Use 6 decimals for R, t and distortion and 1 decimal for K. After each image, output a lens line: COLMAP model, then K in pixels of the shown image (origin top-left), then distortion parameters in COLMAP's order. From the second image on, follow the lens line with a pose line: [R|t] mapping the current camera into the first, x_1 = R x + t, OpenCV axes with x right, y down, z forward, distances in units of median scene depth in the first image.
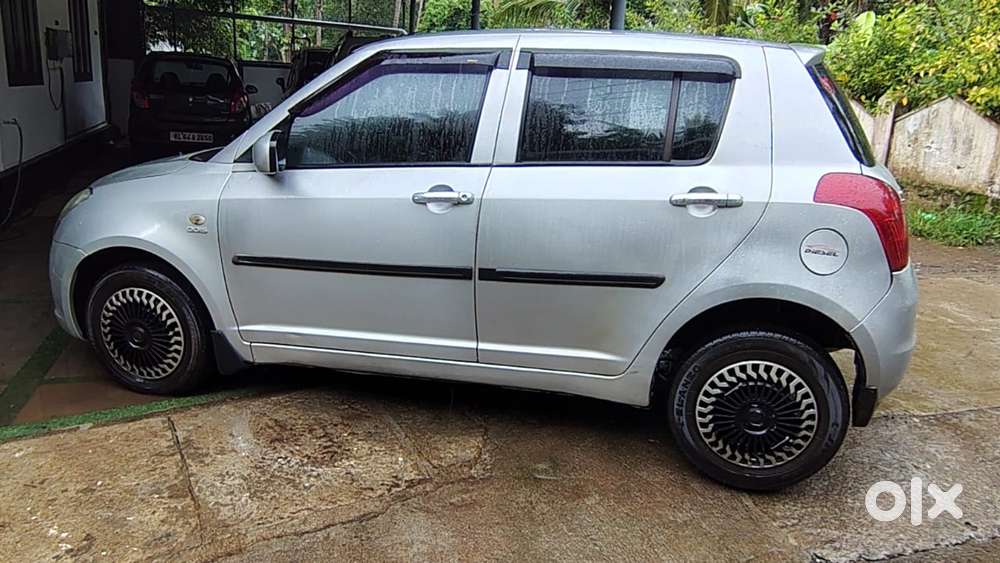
lens RADIAL K [[746.9, 0, 497.5], [0, 746.9, 280.7], [0, 0, 1]] dist [0.007128, -0.012026]
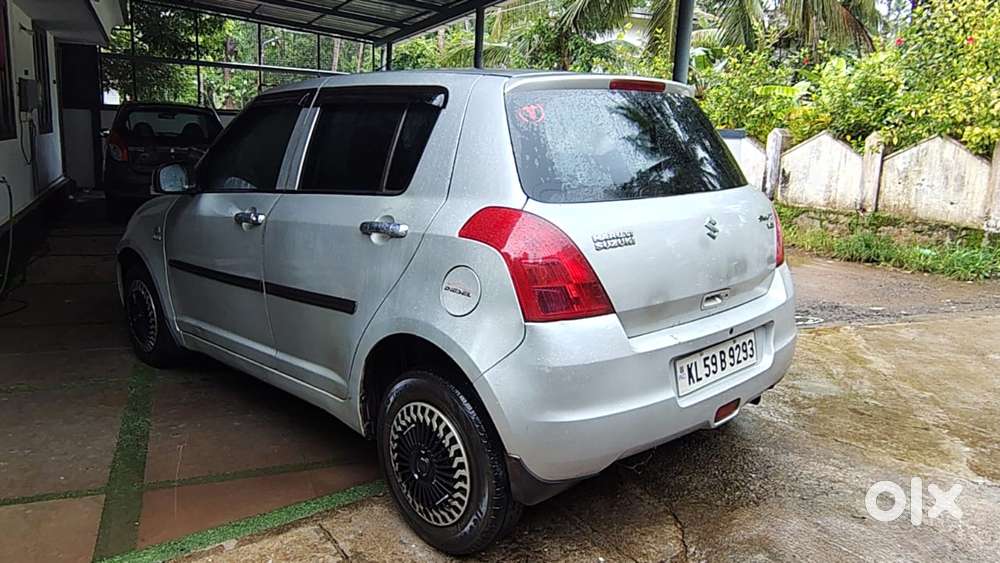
lens RADIAL K [[754.3, 0, 496.7], [0, 754.3, 280.4], [0, 0, 1]] dist [0.002910, -0.011462]
pose [[0.851056, 0.090663, -0.517189, 0.867528], [-0.135113, 0.989625, -0.048853, -0.011175], [0.507394, 0.111456, 0.854476, 0.215924]]
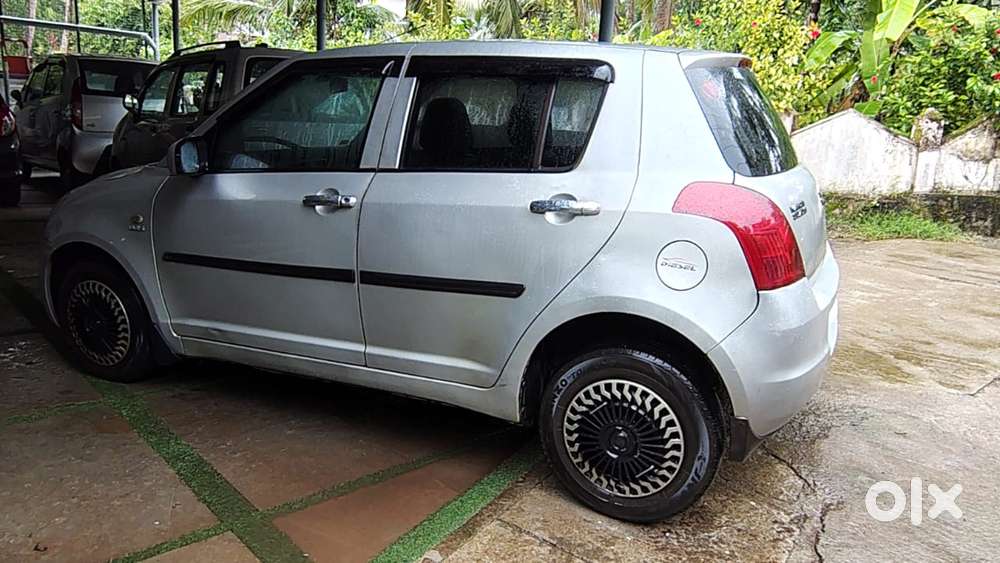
lens RADIAL K [[752.2, 0, 500.0], [0, 752.2, 281.5], [0, 0, 1]] dist [0.003414, -0.015499]
pose [[0.980899, 0.044327, -0.189399, 0.360058], [-0.052450, 0.997897, -0.038089, 0.026238], [0.187312, 0.047296, 0.981161, 0.038873]]
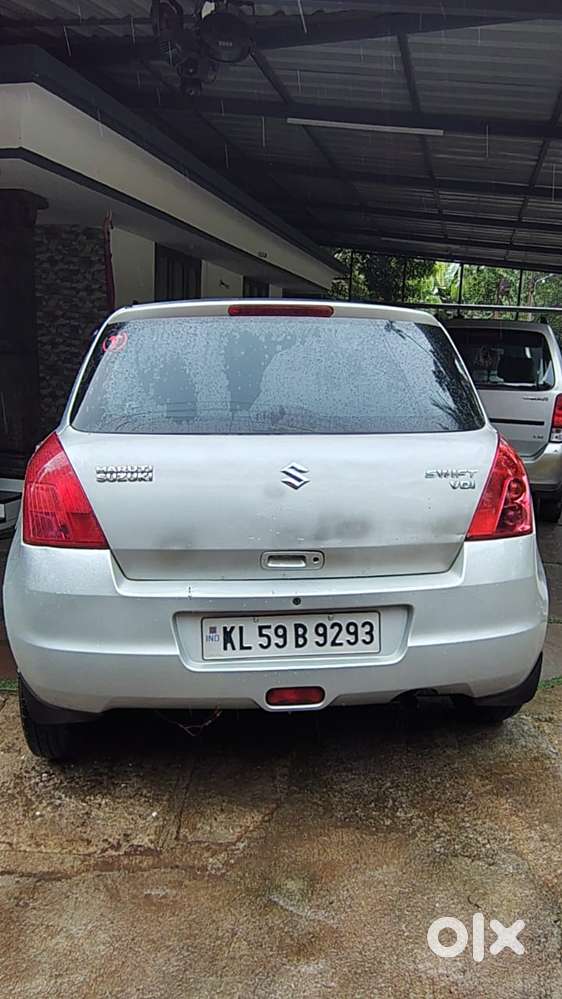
lens RADIAL K [[751.4, 0, 283.1], [0, 751.4, 495.0], [0, 0, 1]] dist [0.003414, -0.015499]
pose [[0.344233, 0.149570, -0.926894, 1.342395], [-0.263694, 0.962894, 0.057448, -0.183410], [0.901093, 0.224640, 0.370901, 0.857832]]
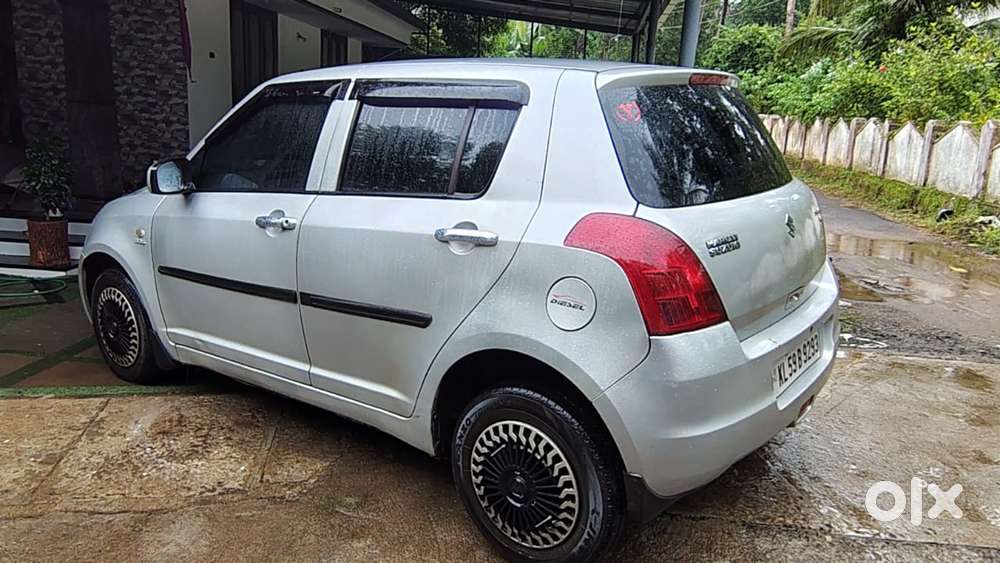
lens RADIAL K [[752.2, 0, 500.0], [0, 752.2, 281.5], [0, 0, 1]] dist [0.003414, -0.015499]
pose [[0.918390, 0.077528, -0.388007, 0.635387], [-0.096842, 0.994834, -0.030443, -0.027351], [0.383643, 0.065534, 0.921153, 0.159514]]
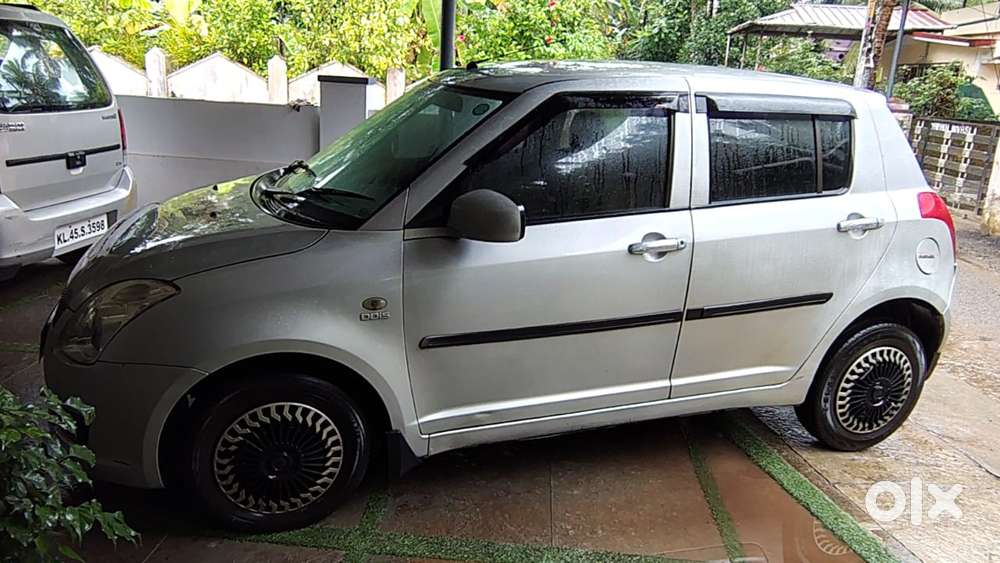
lens RADIAL K [[752.2, 0, 500.0], [0, 752.2, 281.5], [0, 0, 1]] dist [0.003414, -0.015499]
pose [[0.841534, -0.144647, 0.520478, -0.787128], [0.120603, 0.989473, 0.079988, -0.171664], [-0.526569, -0.004541, 0.850120, 0.264129]]
